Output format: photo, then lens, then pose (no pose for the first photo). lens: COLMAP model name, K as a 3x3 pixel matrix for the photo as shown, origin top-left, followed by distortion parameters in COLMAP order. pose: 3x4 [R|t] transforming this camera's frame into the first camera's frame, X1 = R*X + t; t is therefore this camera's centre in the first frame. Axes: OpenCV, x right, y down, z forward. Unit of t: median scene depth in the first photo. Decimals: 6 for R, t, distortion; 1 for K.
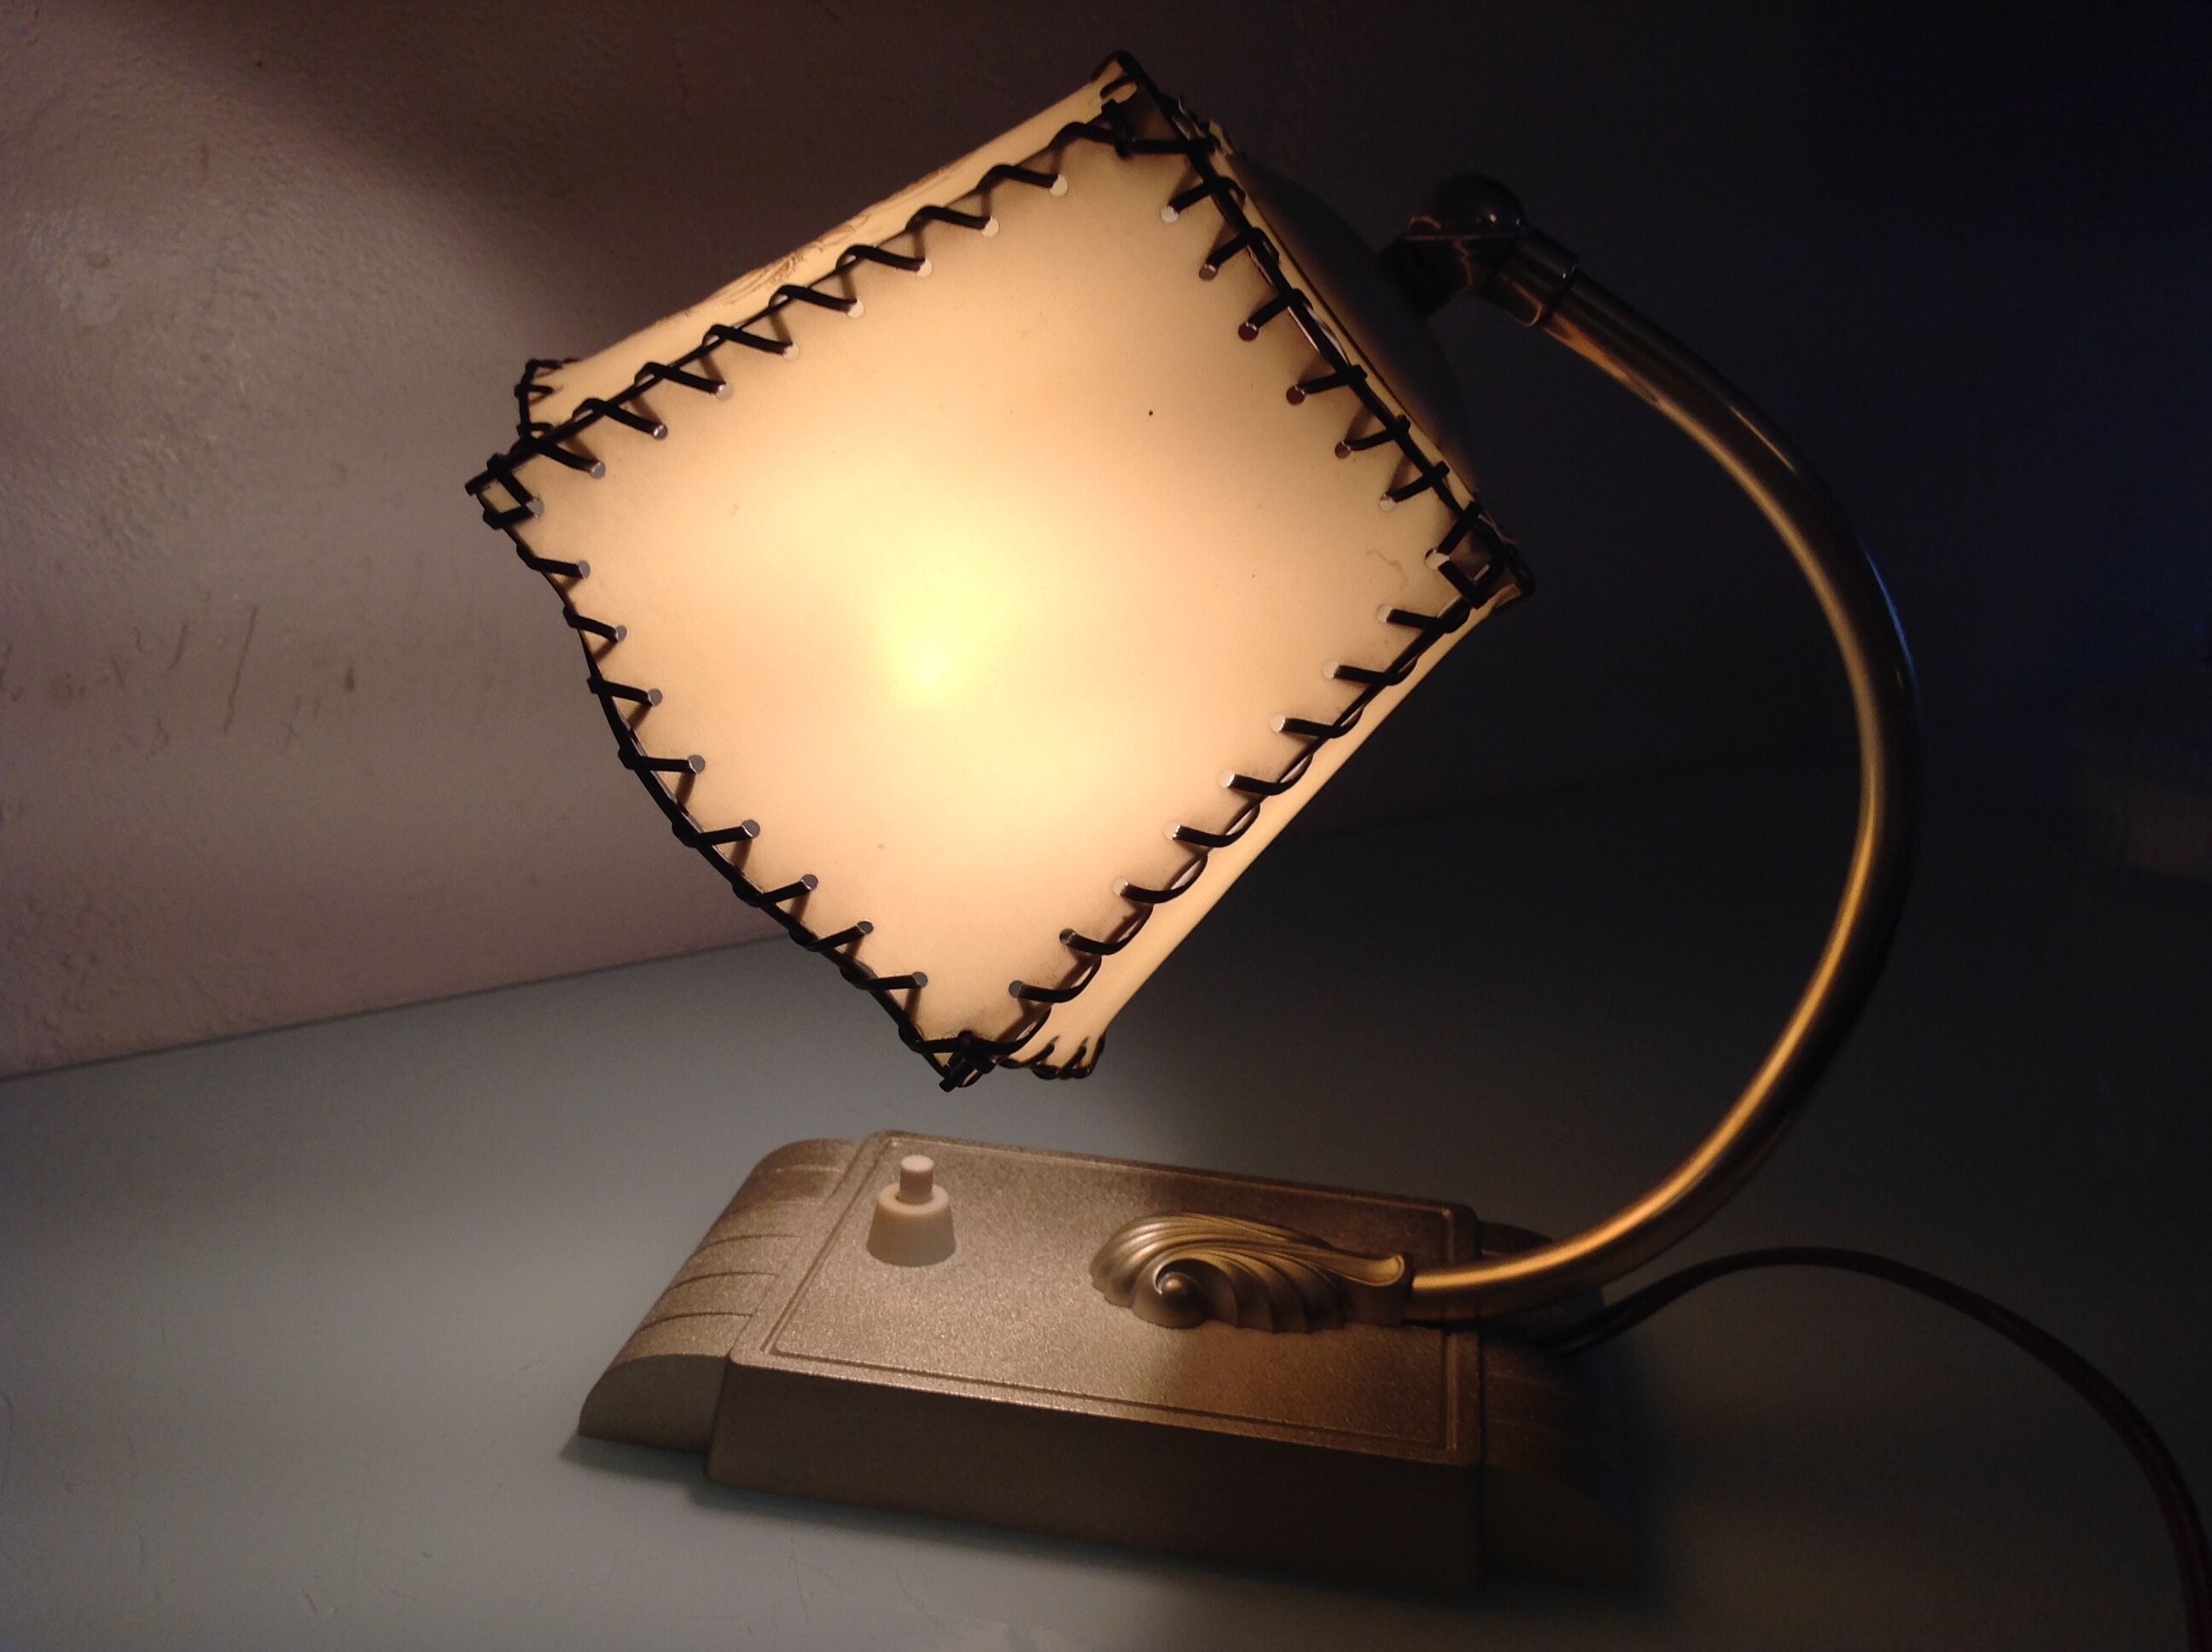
lens RADIAL K [[2137.2, 0, 1106.0], [0, 2137.2, 826.0], [0, 0, 1]] dist [0.118366, -0.285663]
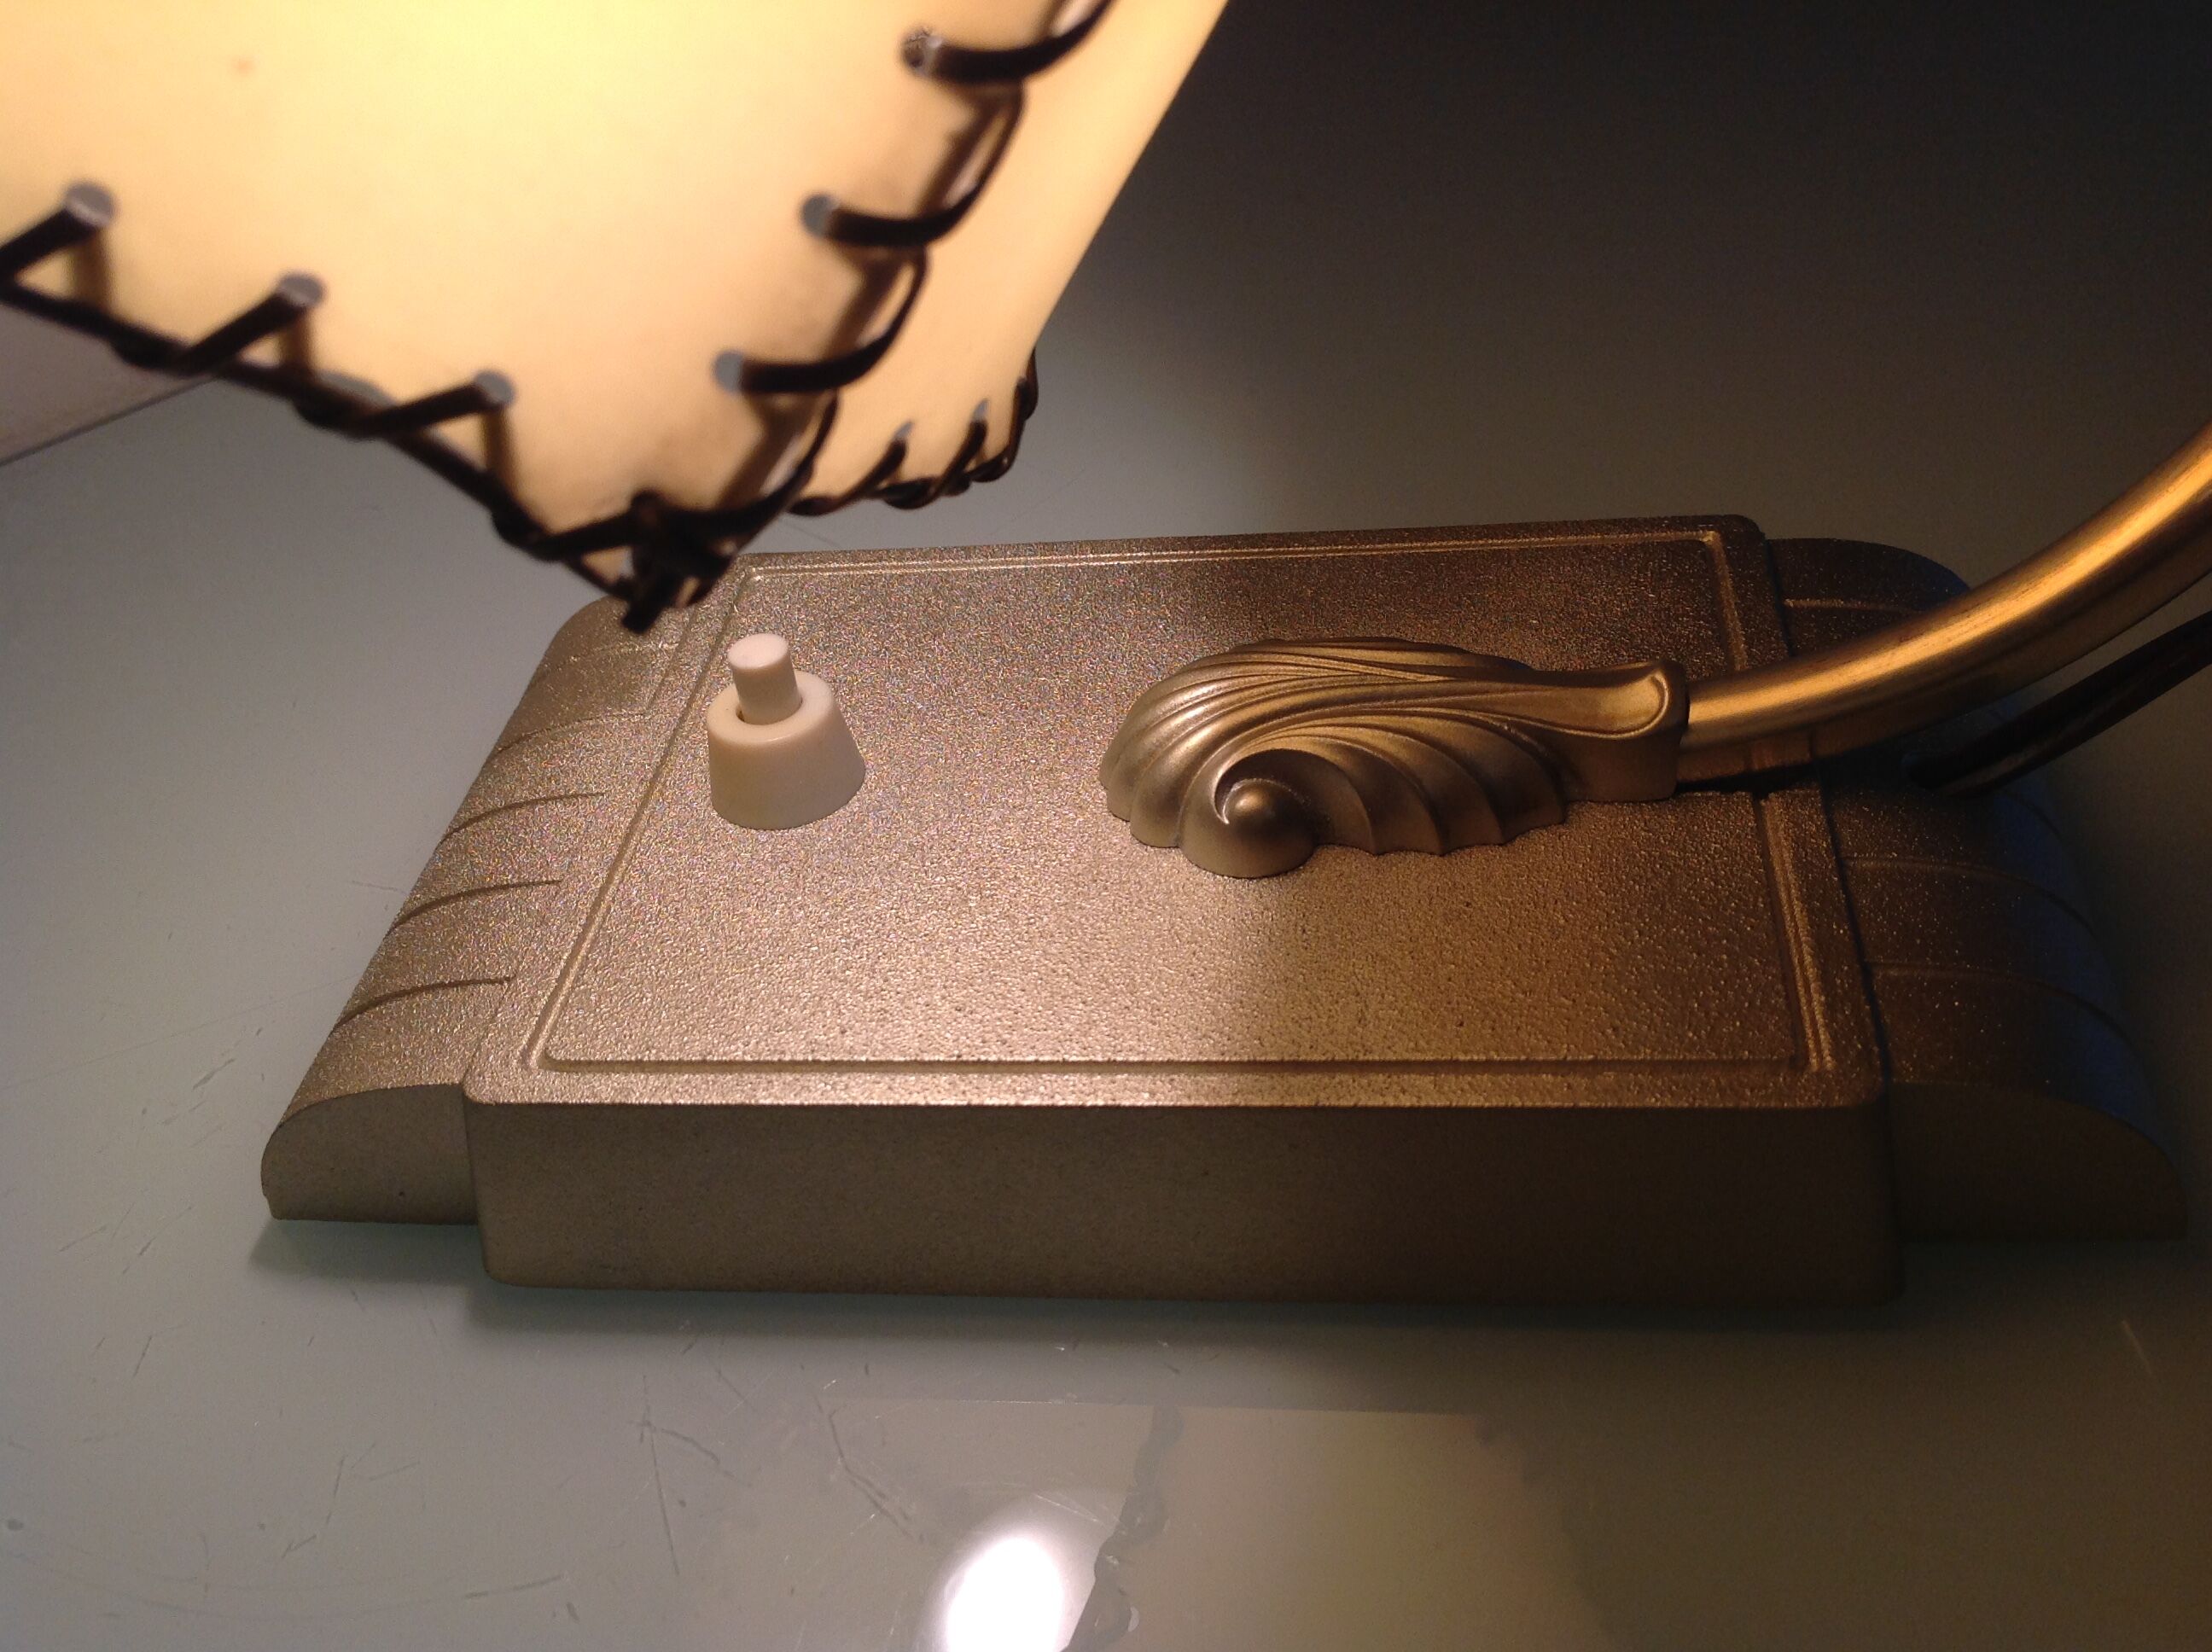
lens RADIAL K [[2095.1, 0, 1110.8], [0, 2095.1, 854.3], [0, 0, 1]] dist [0.129890, -0.348206]
pose [[0.983400, -0.162090, -0.081558, 0.038344], [0.180966, 0.908986, 0.375493, 0.018904], [0.013271, -0.384019, 0.923230, 0.502016]]
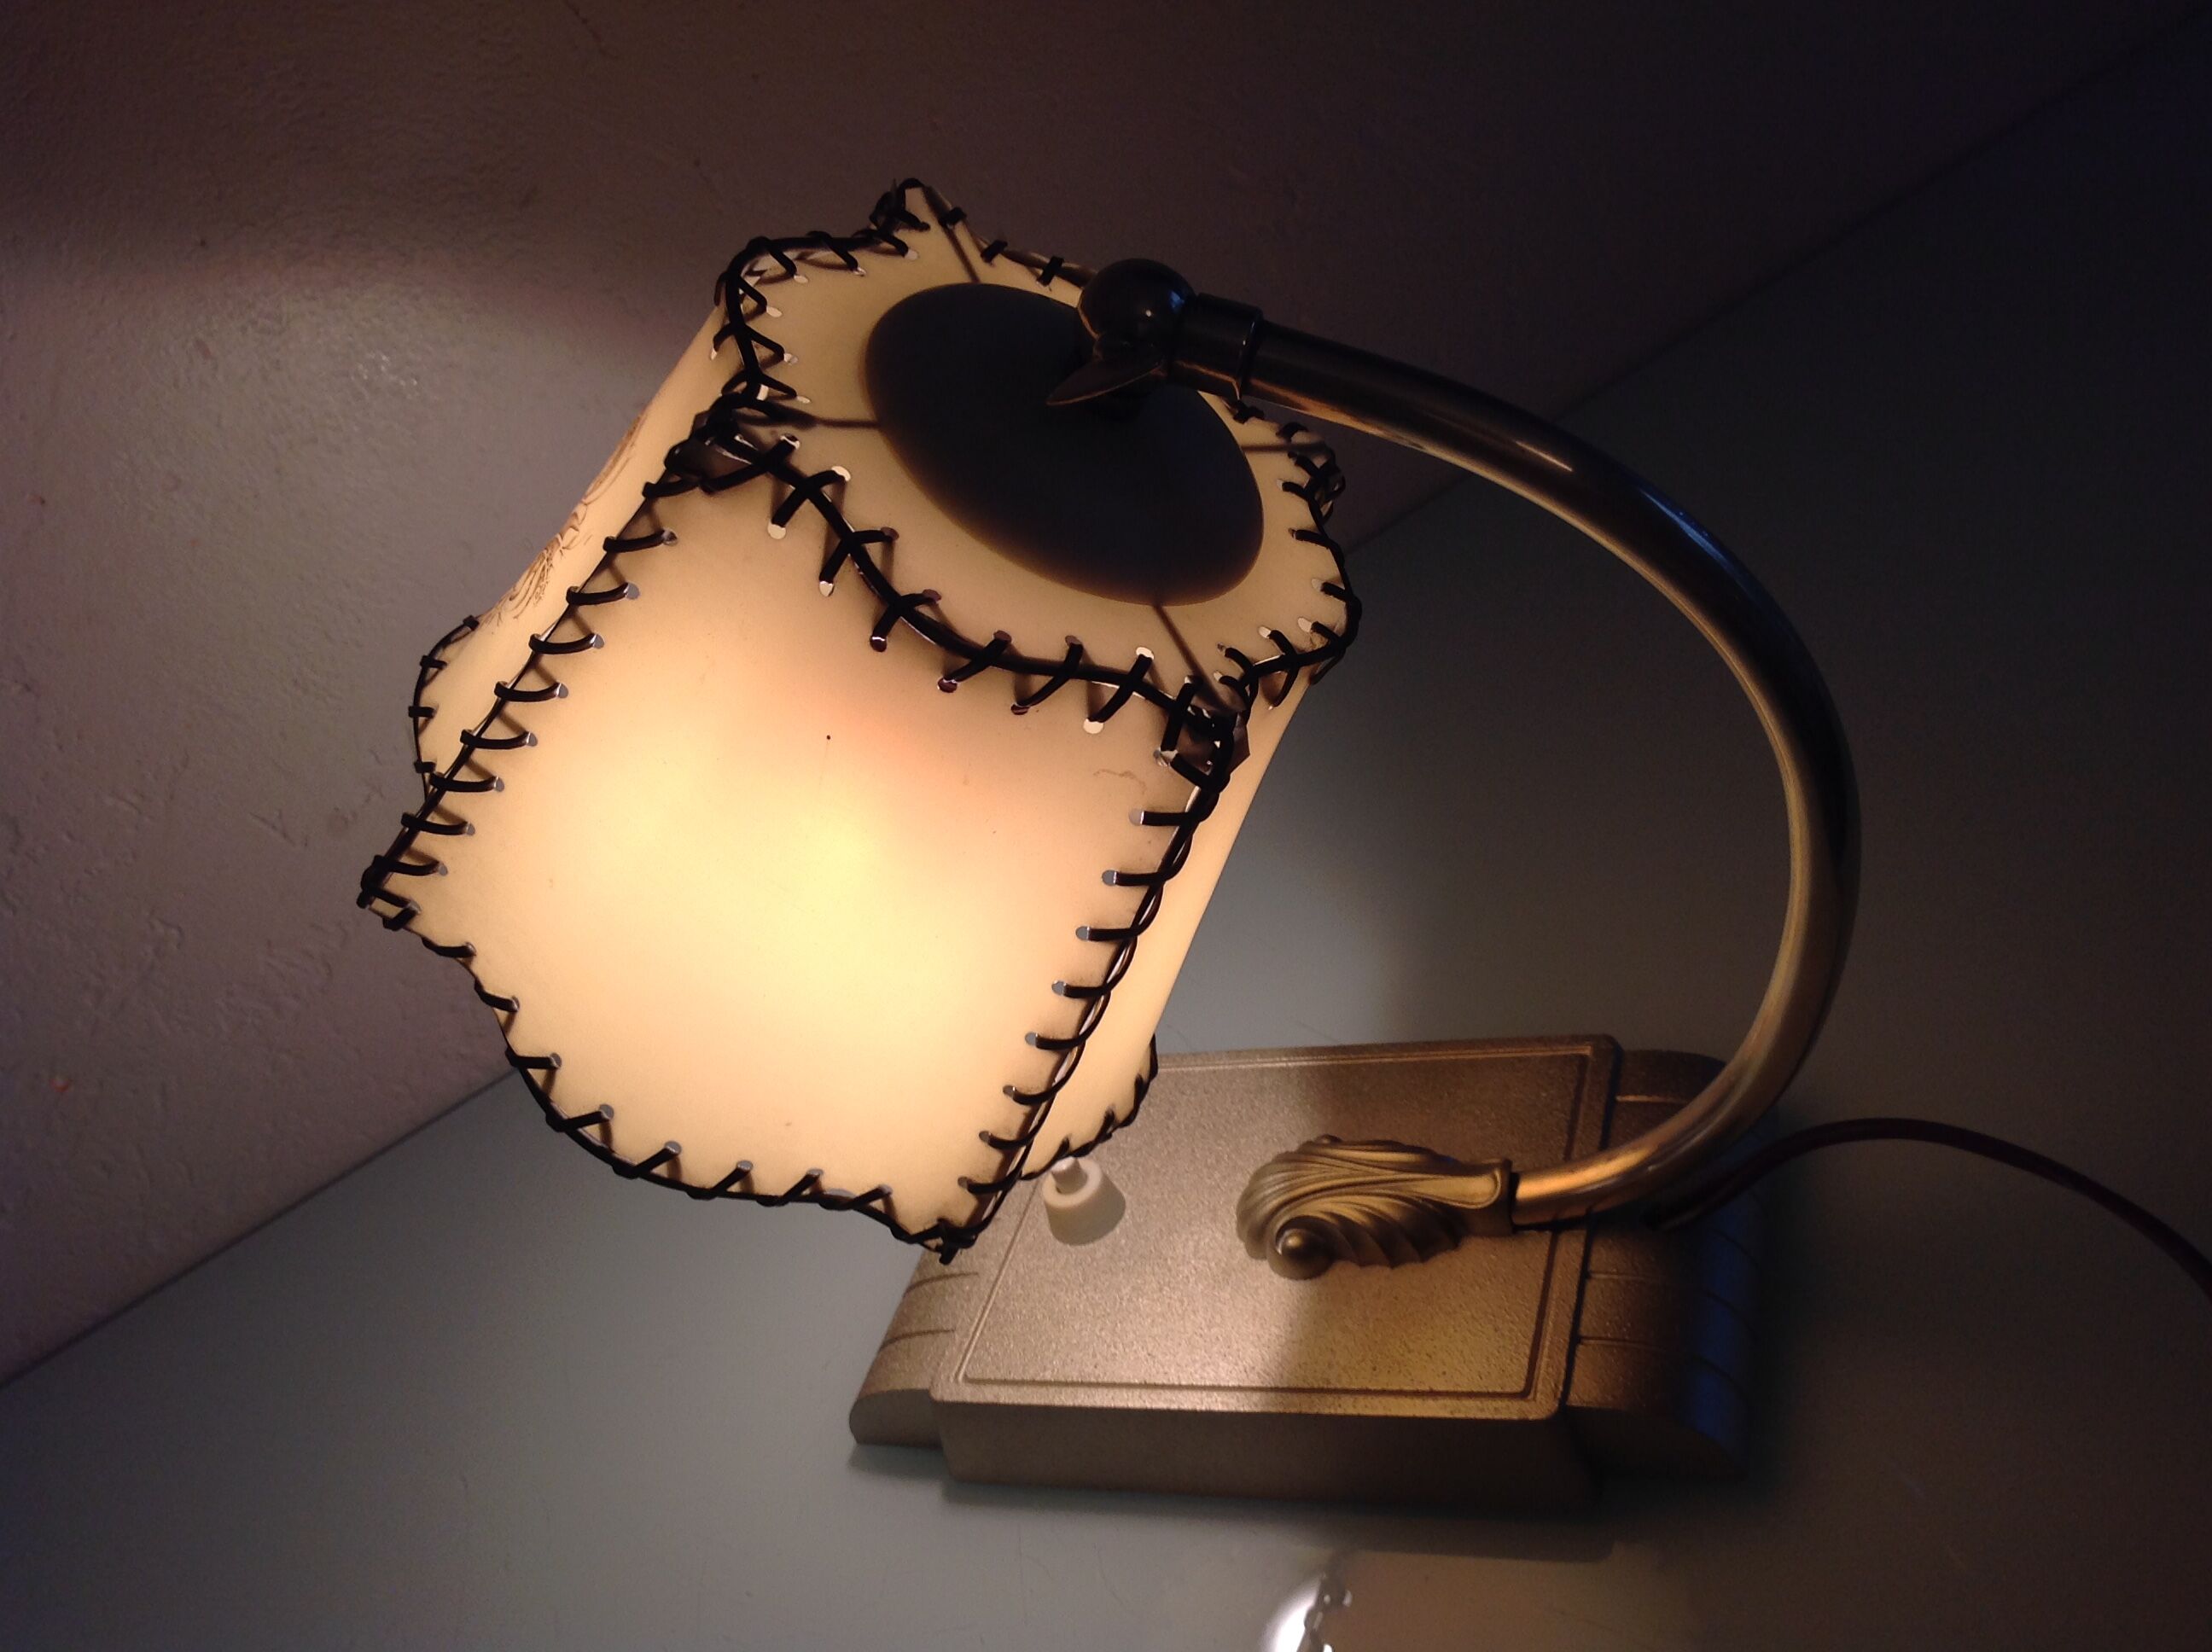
lens RADIAL K [[2168.4, 0, 1097.1], [0, 2168.4, 881.7], [0, 0, 1]] dist [0.048822, -0.125624]
pose [[0.900920, -0.225637, -0.370718, 0.388129], [0.346626, 0.888119, 0.301818, -0.309987], [0.261140, -0.400415, 0.878336, 0.090097]]
